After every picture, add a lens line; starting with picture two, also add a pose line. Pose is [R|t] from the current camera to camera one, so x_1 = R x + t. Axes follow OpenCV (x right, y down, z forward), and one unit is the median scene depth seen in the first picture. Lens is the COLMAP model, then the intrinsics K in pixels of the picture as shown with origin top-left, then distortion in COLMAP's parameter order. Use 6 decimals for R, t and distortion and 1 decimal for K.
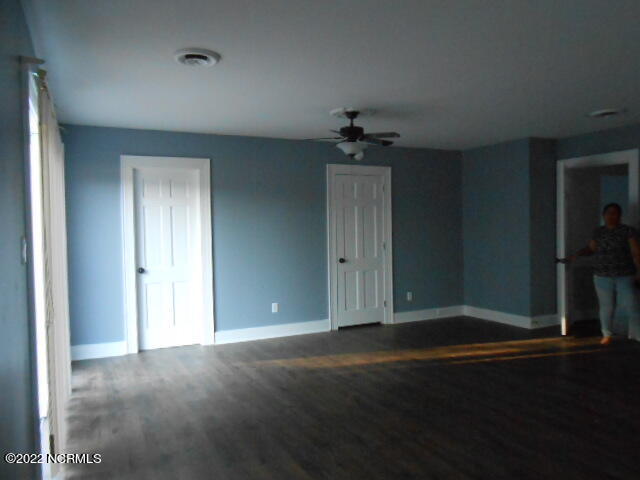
lens RADIAL K [[502.9, 0, 320.0], [0, 502.9, 240.0], [0, 0, 1]] dist [-0.030521, 0.045779]
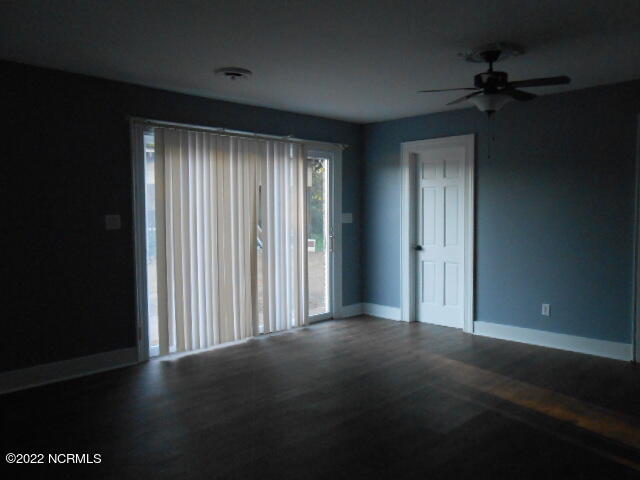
lens RADIAL K [[502.9, 0, 320.0], [0, 502.9, 240.0], [0, 0, 1]] dist [-0.030521, 0.045779]
pose [[0.332527, 0.063597, -0.940947, 0.583025], [-0.029164, 0.997940, 0.057143, -0.011299], [0.942643, 0.008440, 0.333697, 0.435950]]
